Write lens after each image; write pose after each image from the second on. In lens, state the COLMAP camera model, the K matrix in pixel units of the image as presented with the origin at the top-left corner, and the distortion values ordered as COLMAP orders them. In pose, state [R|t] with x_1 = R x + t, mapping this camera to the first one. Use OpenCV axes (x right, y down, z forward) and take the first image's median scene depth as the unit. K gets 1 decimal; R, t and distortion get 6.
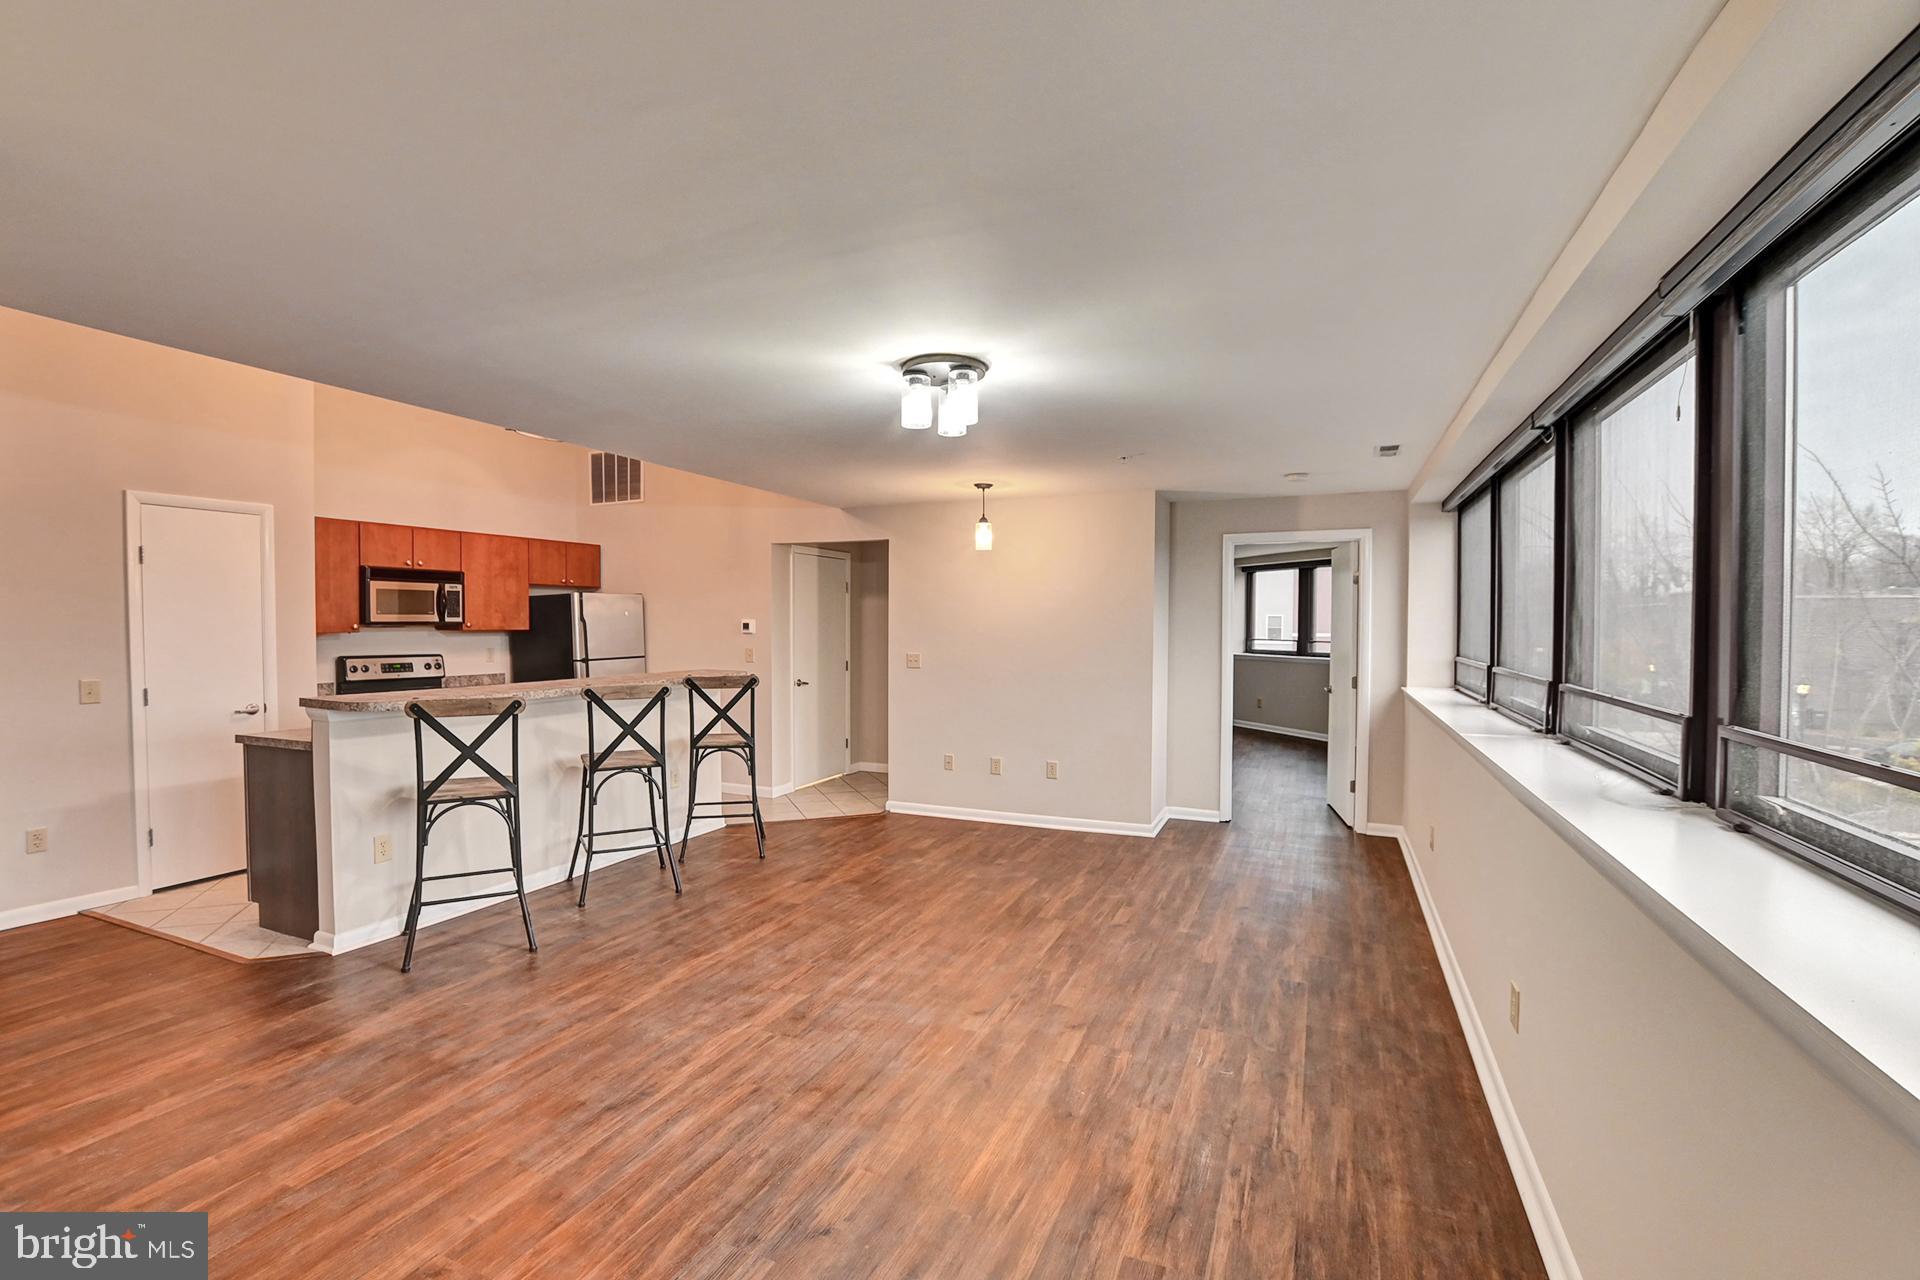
lens RADIAL K [[853.4, 0, 963.0], [0, 853.4, 644.3], [0, 0, 1]] dist [-0.038166, 0.007029]
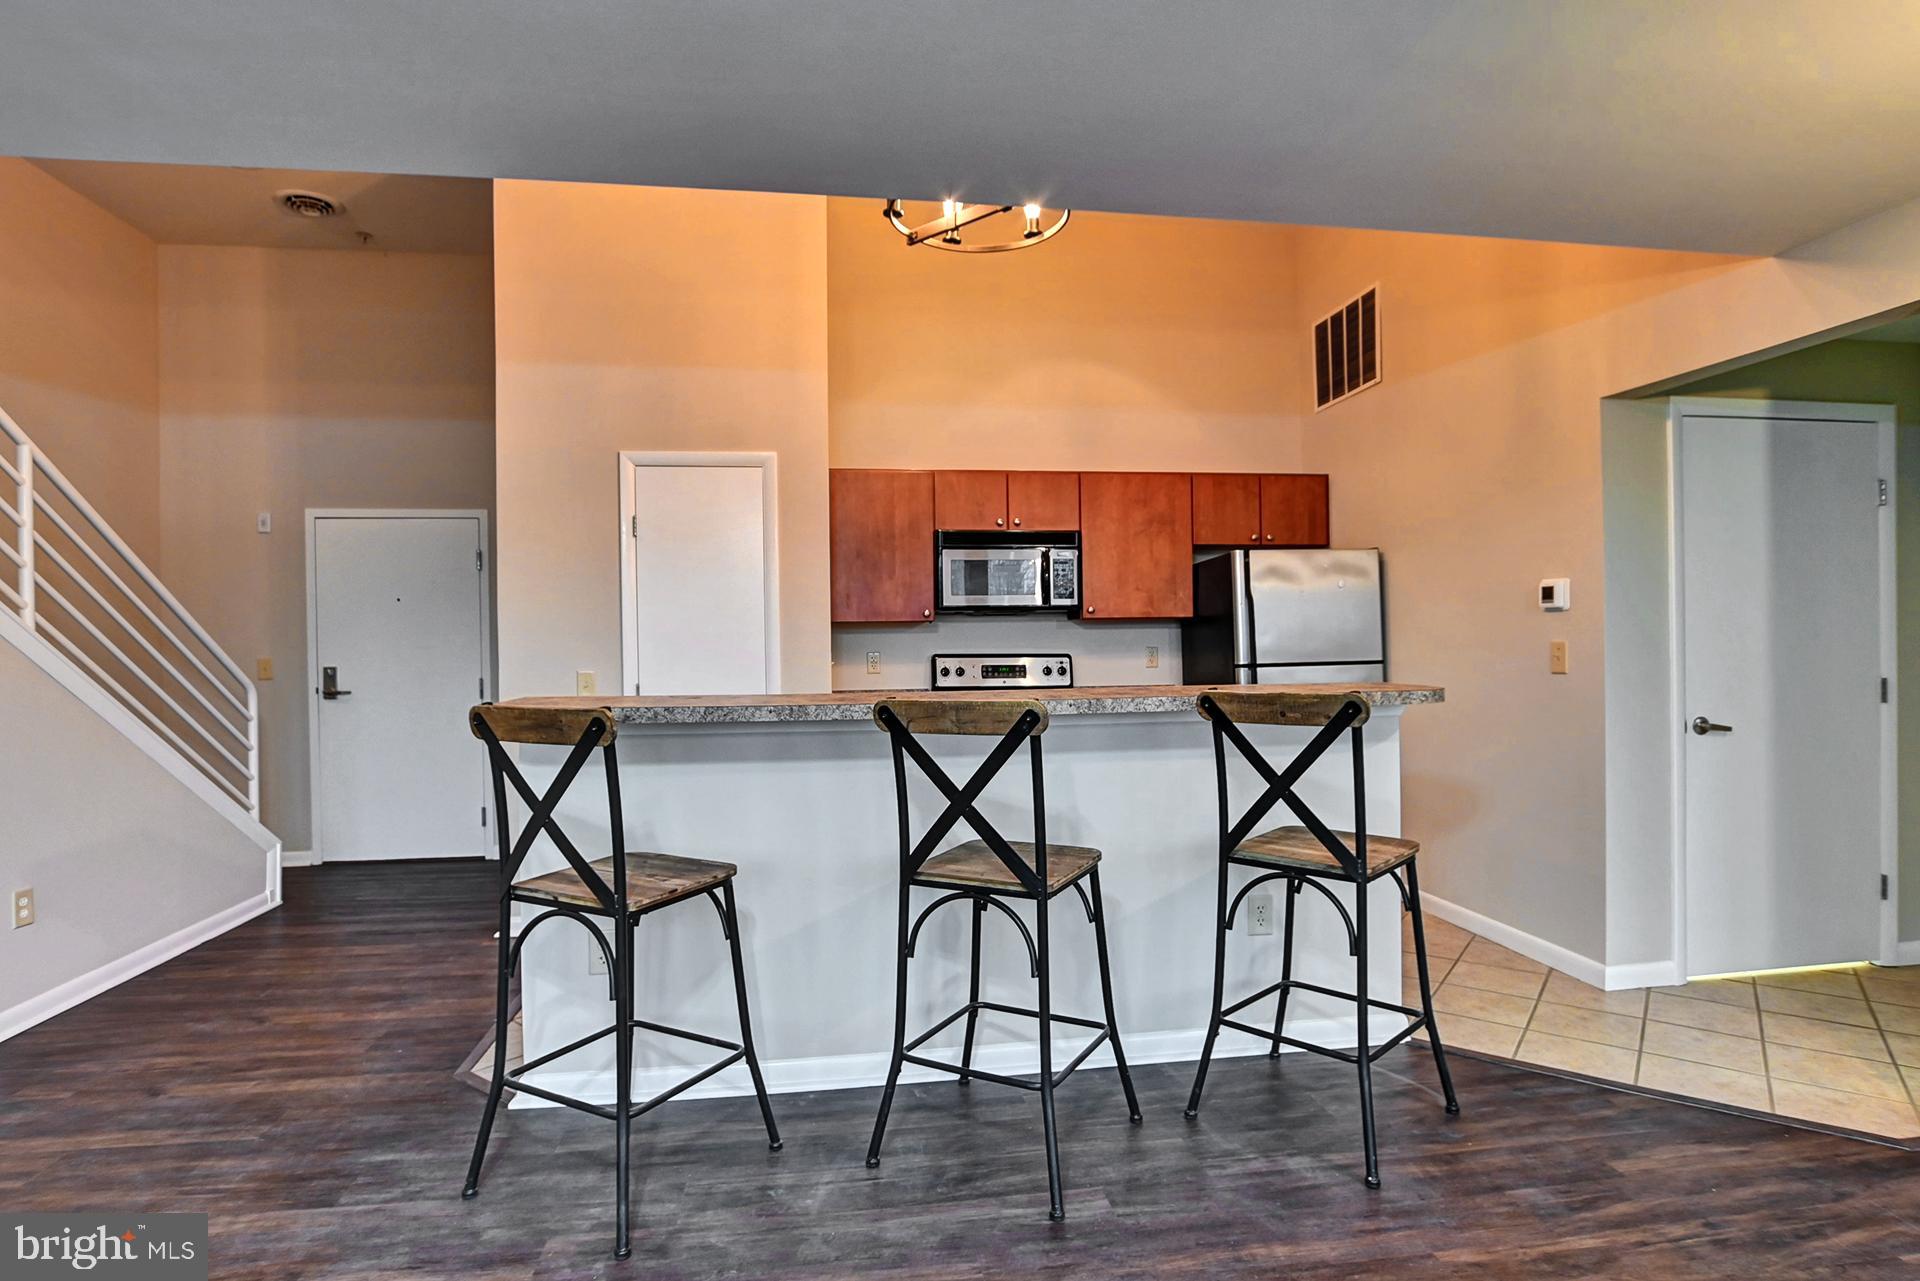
lens RADIAL K [[993.5, 0, 958.8], [0, 993.5, 642.9], [0, 0, 1]] dist [-0.022209, 0.001041]
pose [[0.520428, -0.012459, -0.853815, 0.054914], [-0.007758, 0.999783, -0.019318, 0.032832], [0.853870, 0.016677, 0.520219, 0.859217]]
